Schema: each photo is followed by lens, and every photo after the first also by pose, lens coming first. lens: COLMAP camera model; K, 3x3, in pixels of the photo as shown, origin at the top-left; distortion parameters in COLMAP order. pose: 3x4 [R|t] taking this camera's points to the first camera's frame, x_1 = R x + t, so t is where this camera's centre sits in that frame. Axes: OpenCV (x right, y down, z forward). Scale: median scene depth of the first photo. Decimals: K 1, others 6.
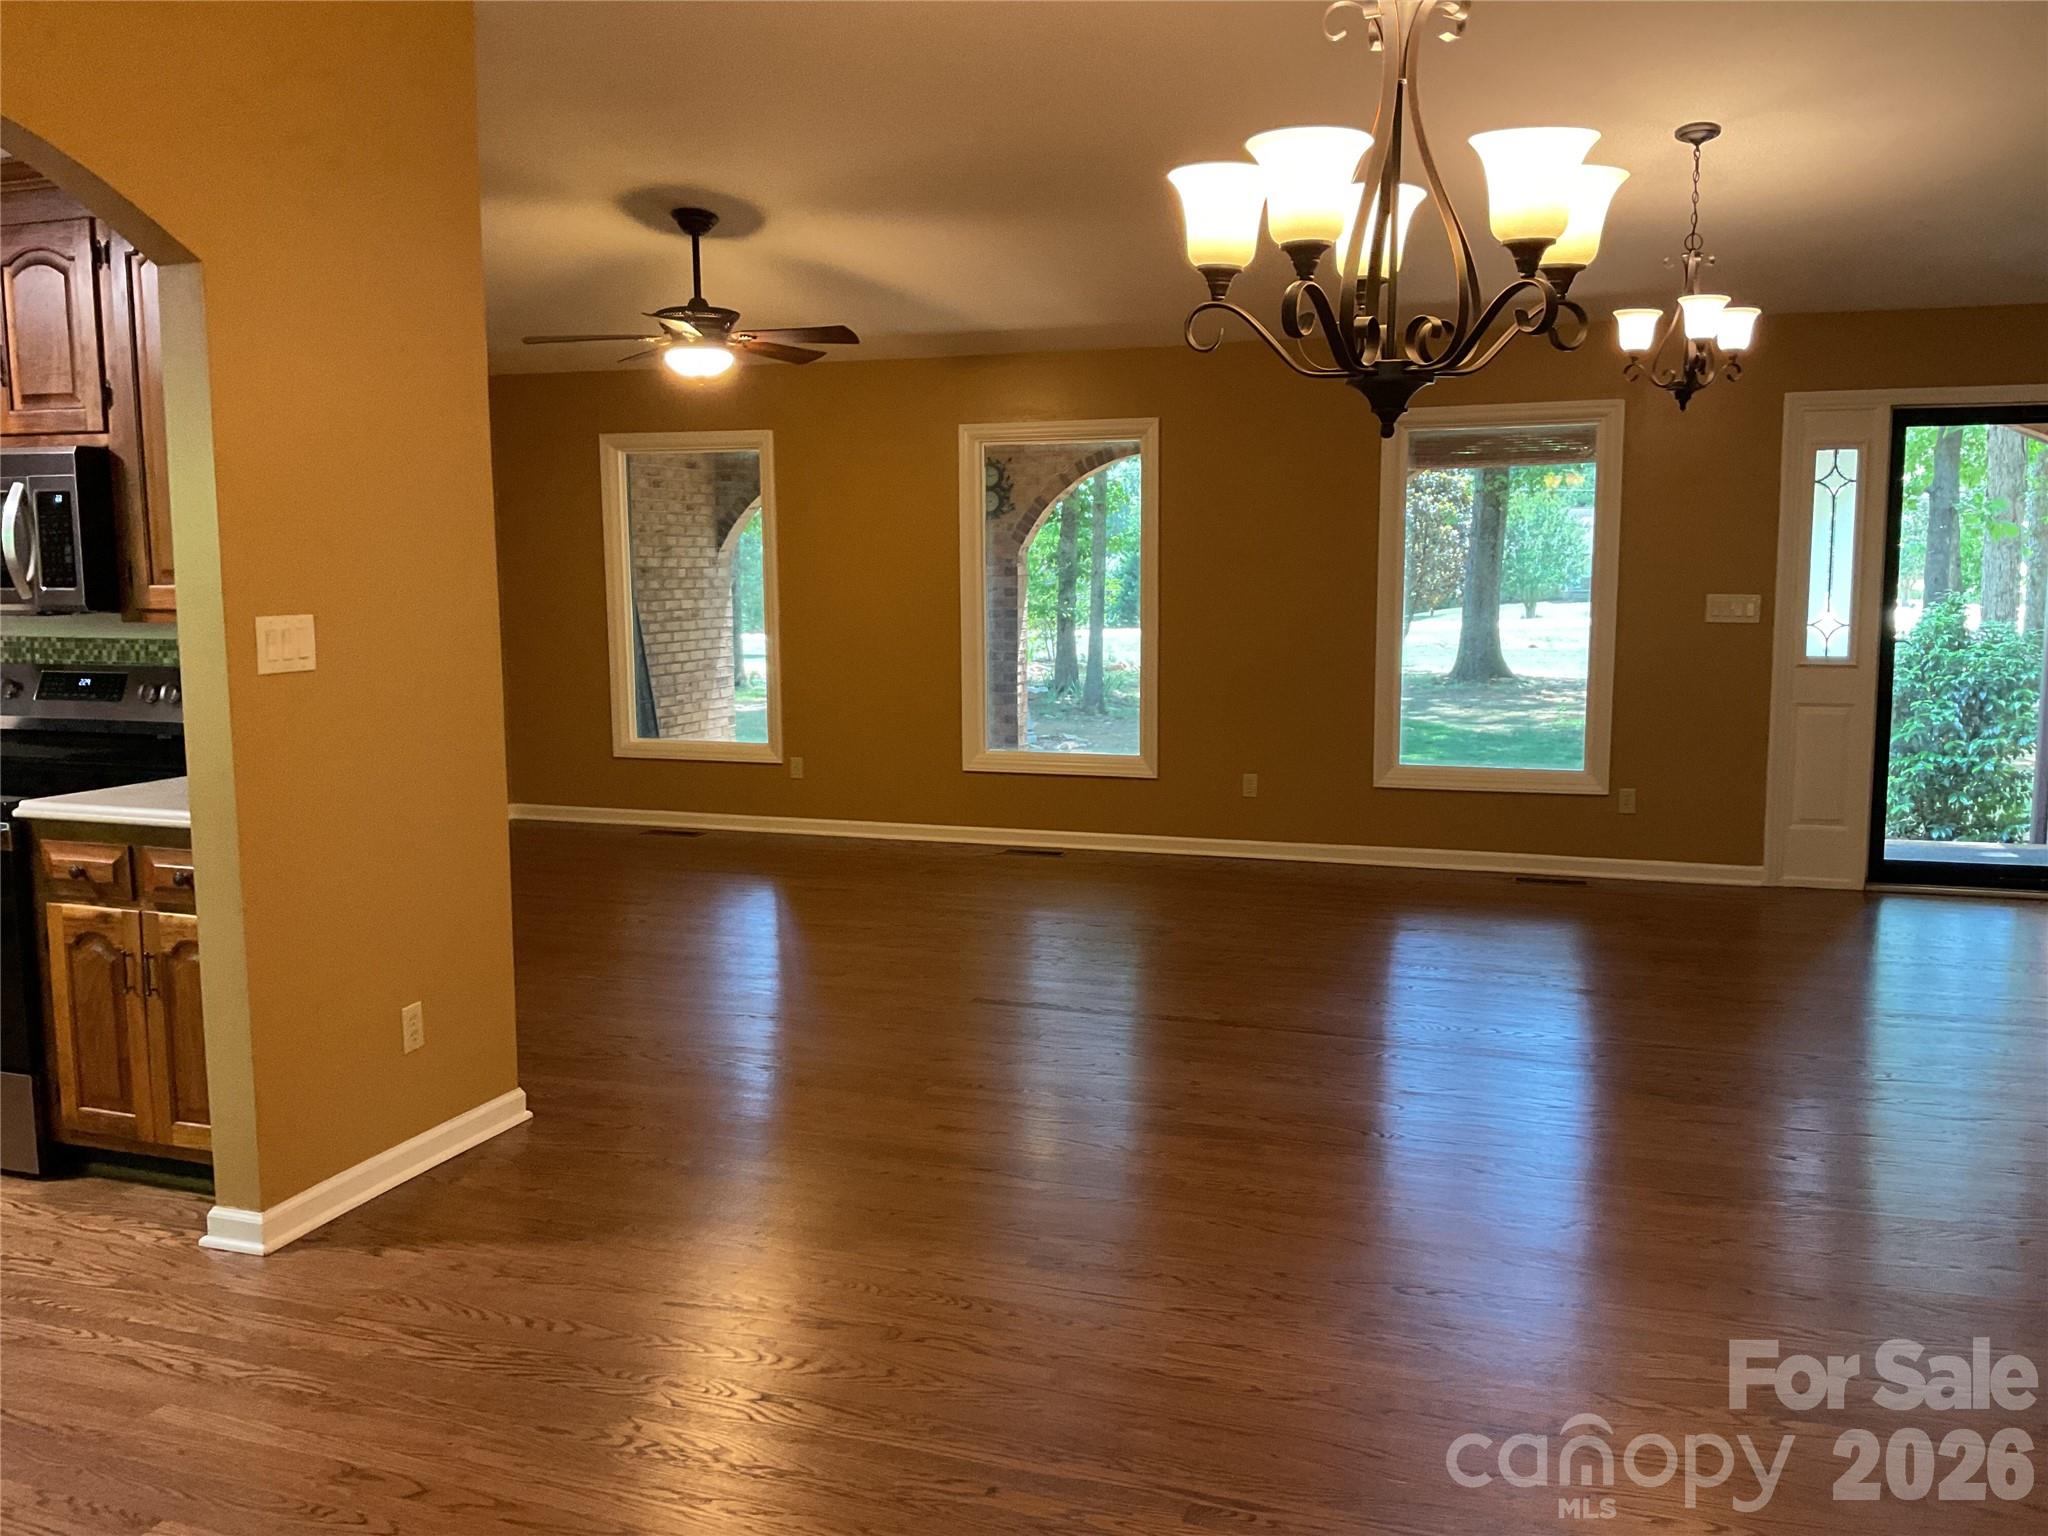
lens RADIAL K [[1696.0, 0, 1024.0], [0, 1696.0, 768.0], [0, 0, 1]] dist [0.128575, -0.243946]
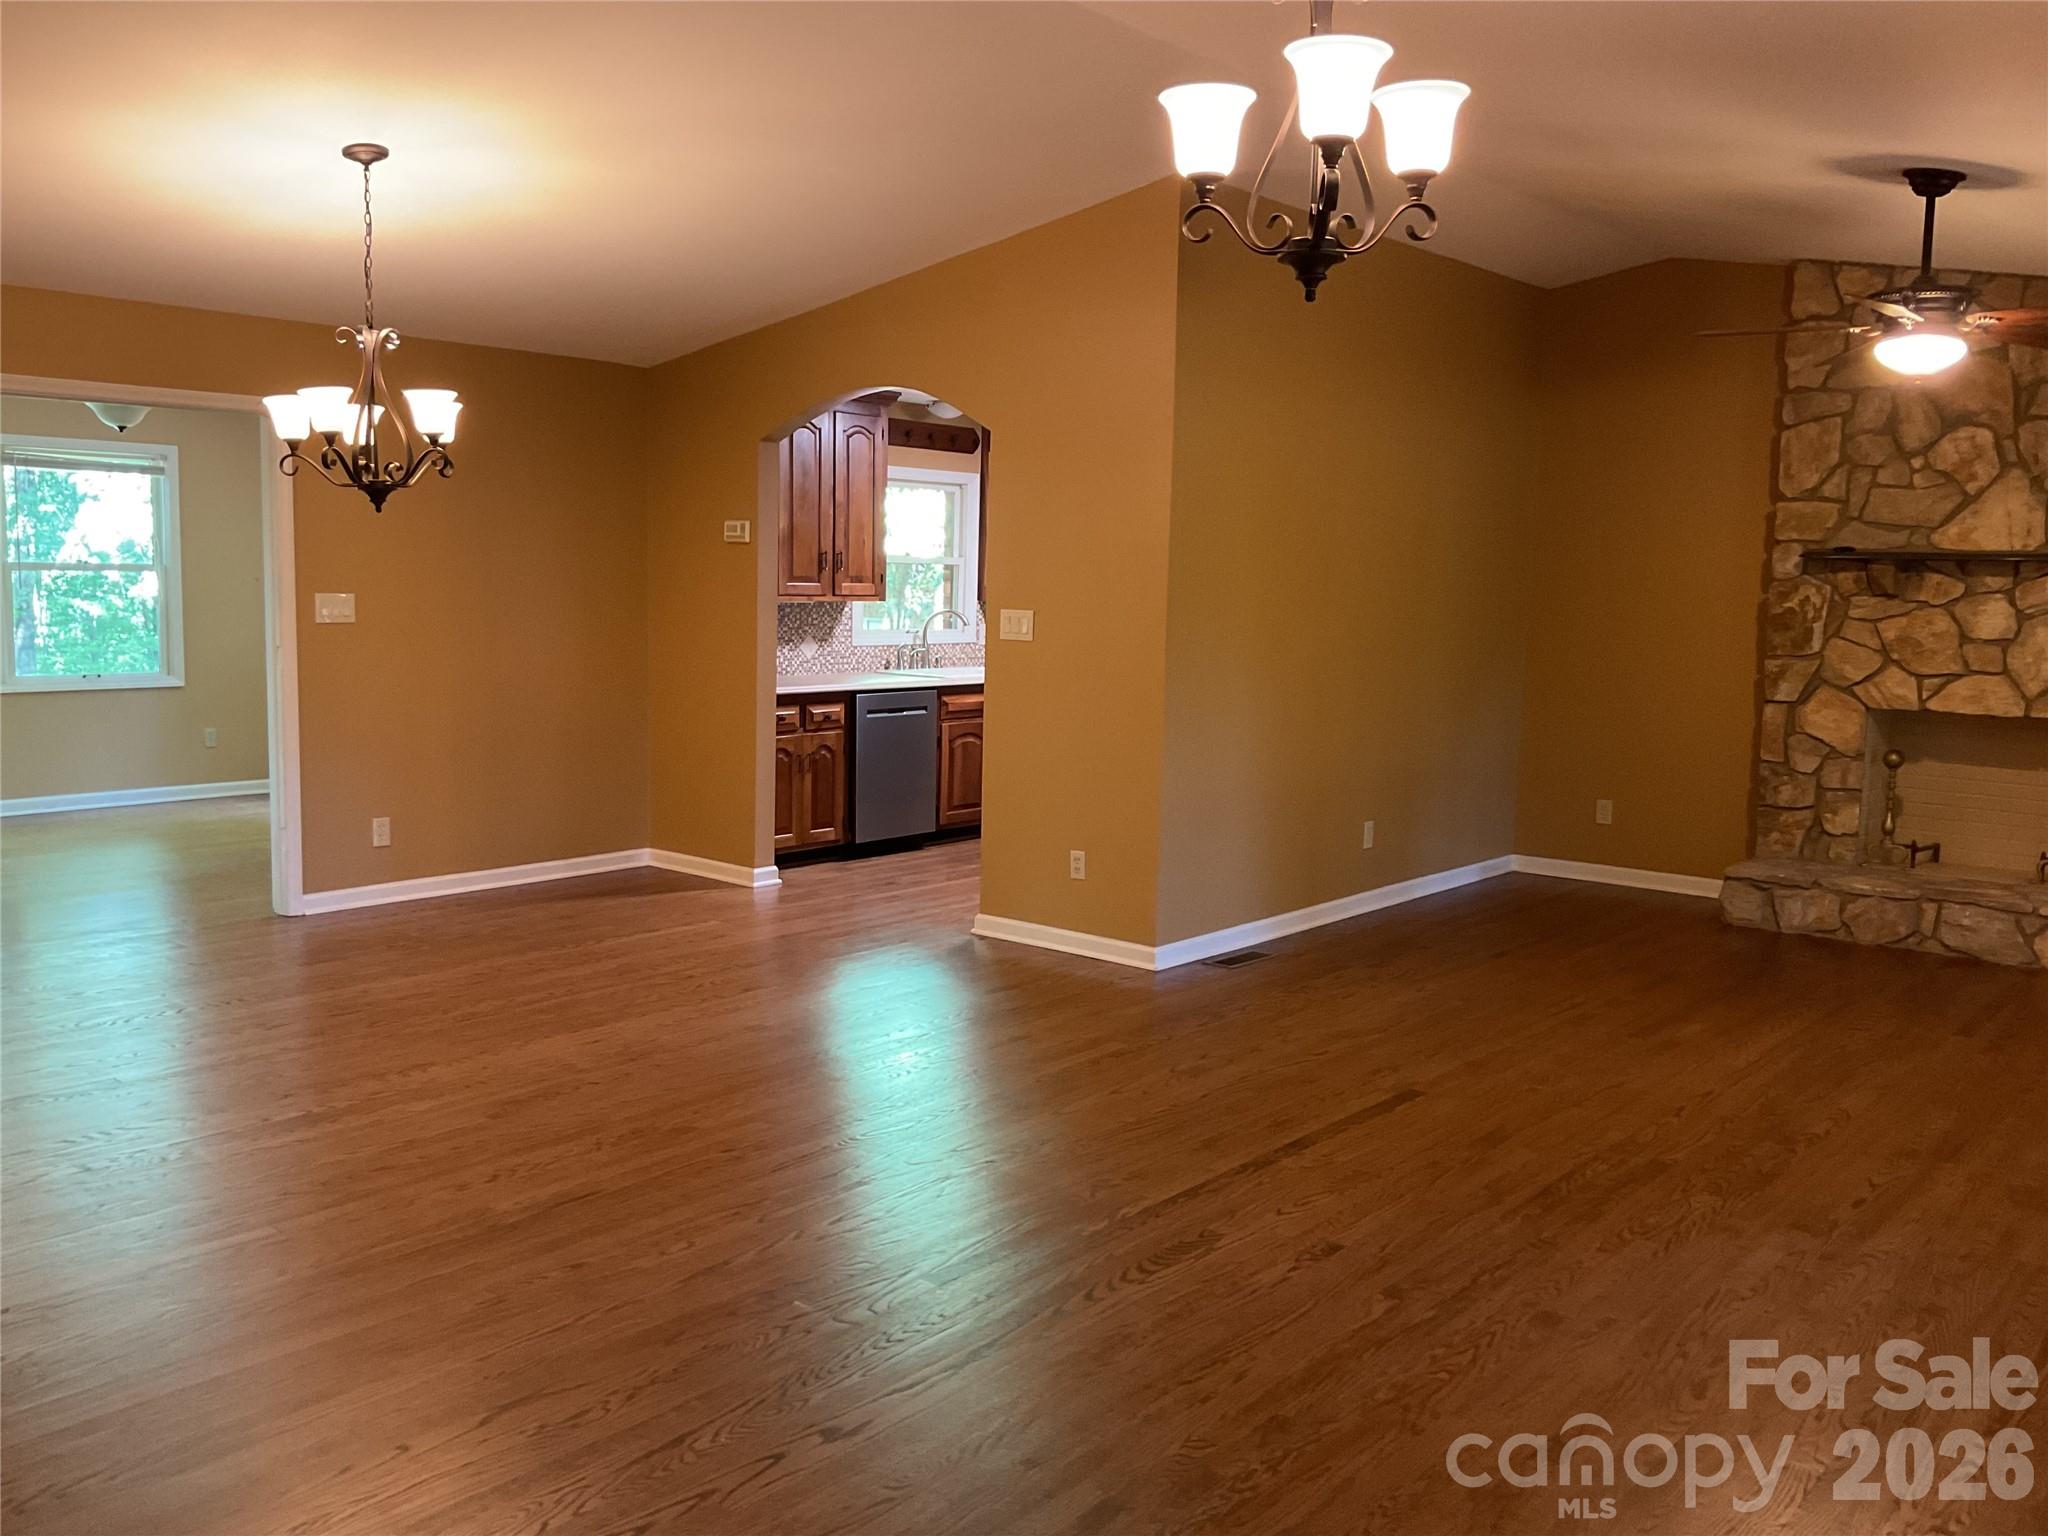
lens RADIAL K [[1696.0, 0, 1024.0], [0, 1696.0, 768.0], [0, 0, 1]] dist [0.128575, -0.243946]
pose [[-0.364058, 0.099684, -0.926027, 0.745584], [-0.134061, 0.978294, 0.158015, -0.122925], [0.921678, 0.181671, -0.342792, 0.955544]]
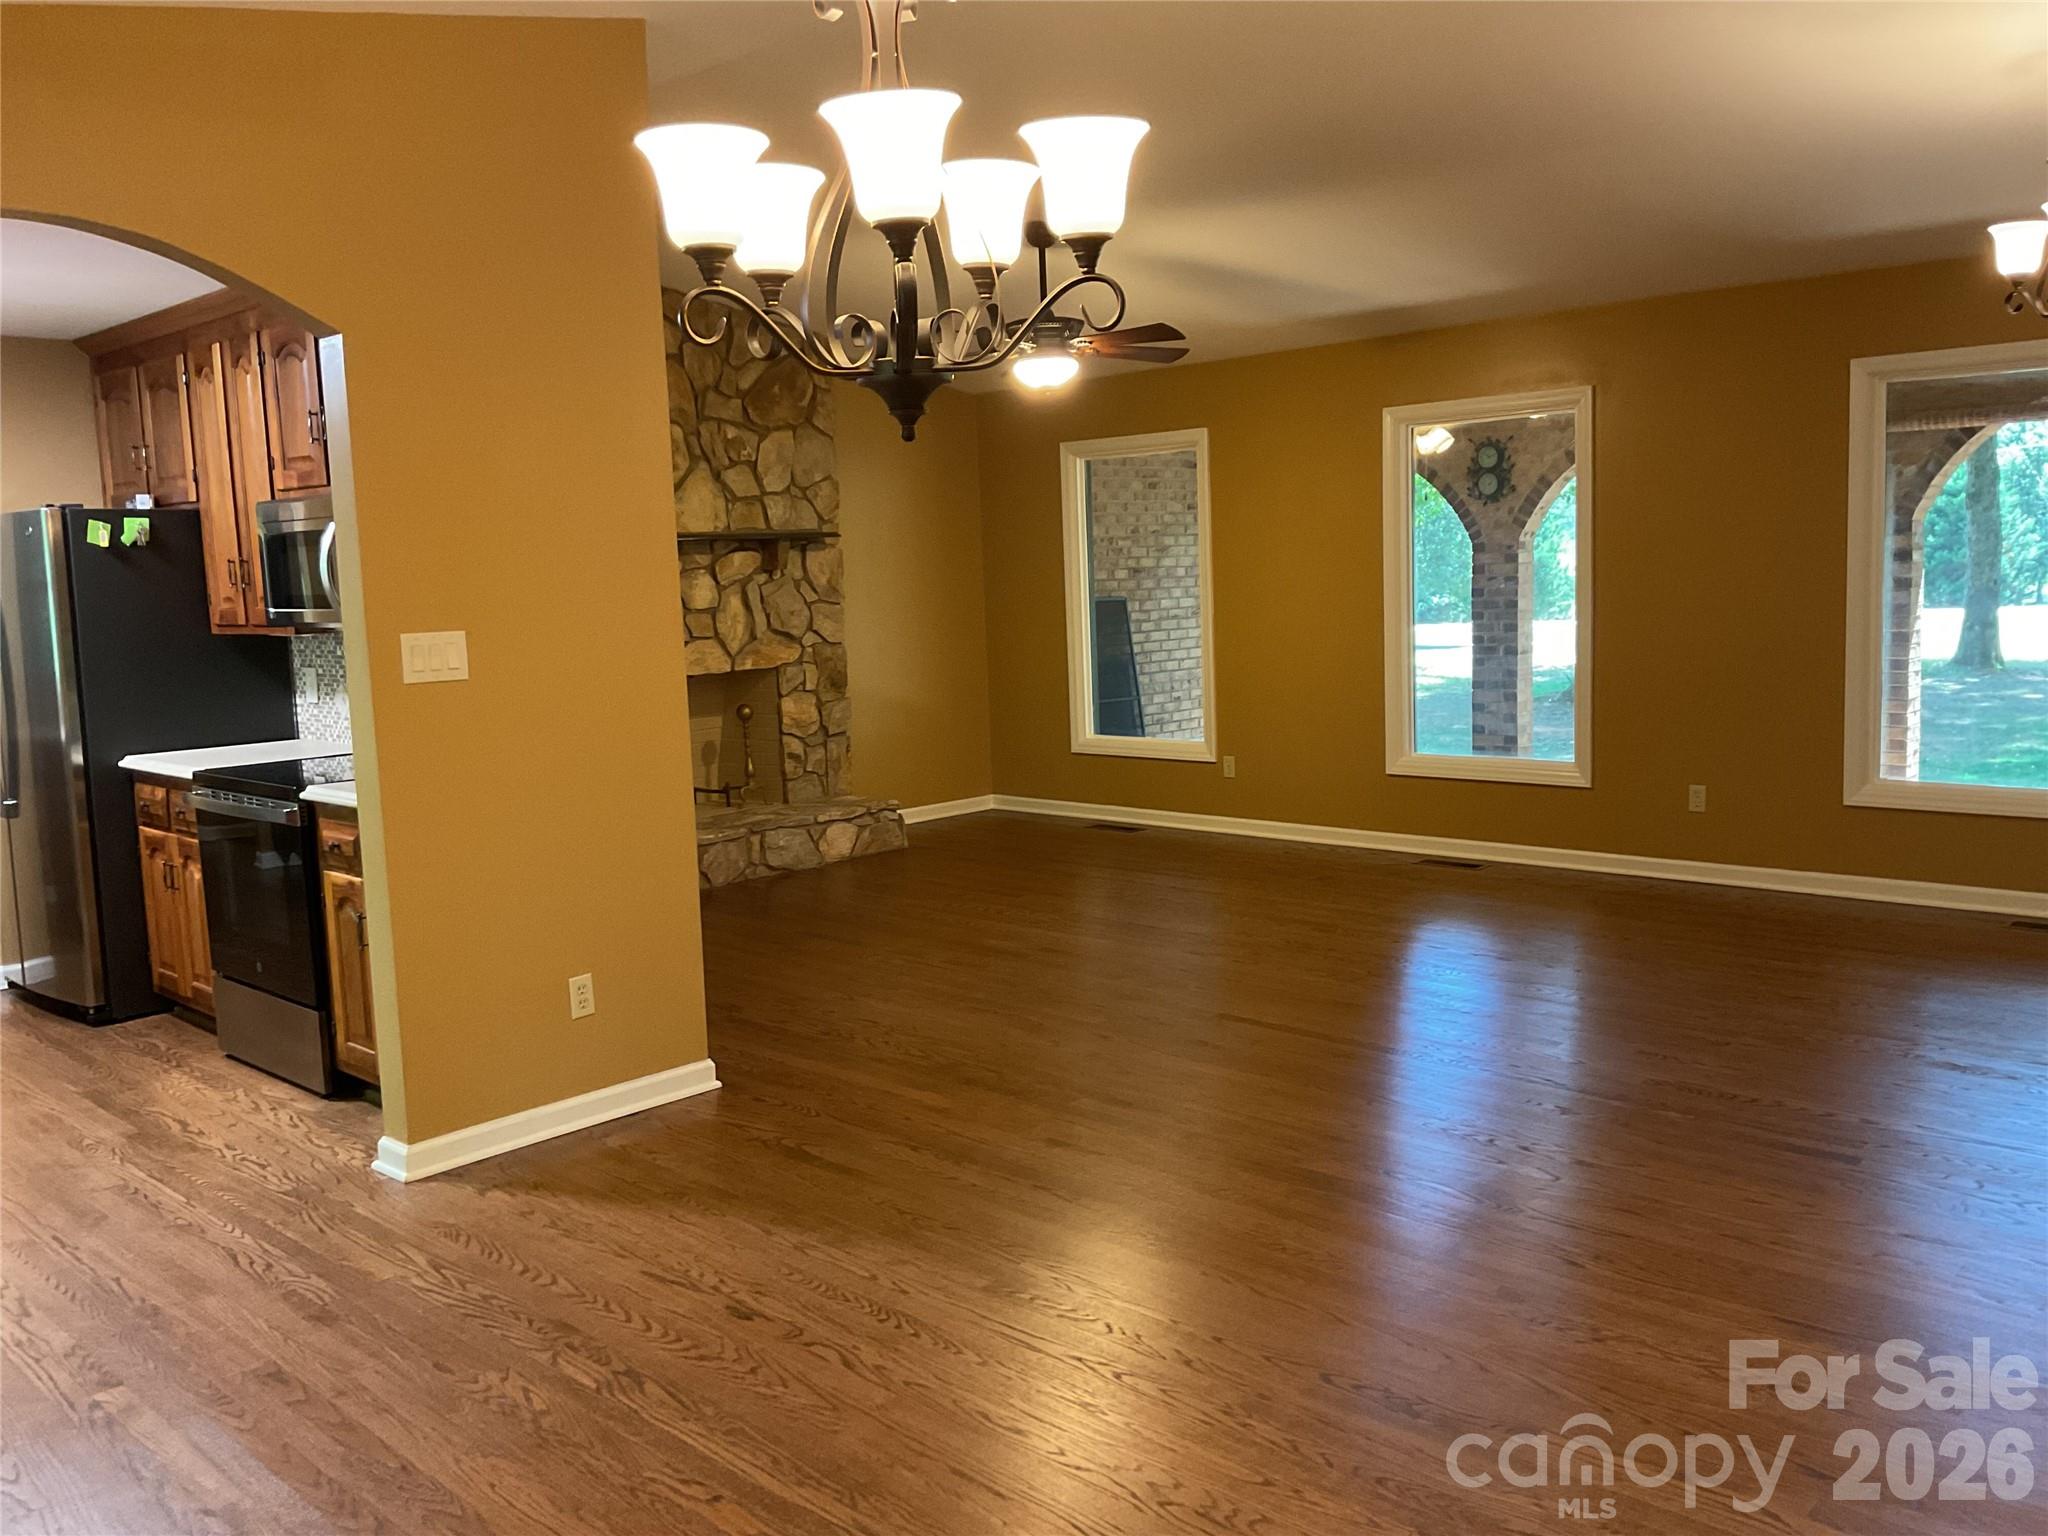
lens RADIAL K [[1696.0, 0, 1024.0], [0, 1696.0, 768.0], [0, 0, 1]] dist [0.128575, -0.243946]
pose [[0.907718, 0.021912, -0.419009, 0.237346], [-0.019496, 0.999759, 0.010046, -0.009559], [0.419129, -0.000950, 0.907926, 0.067547]]
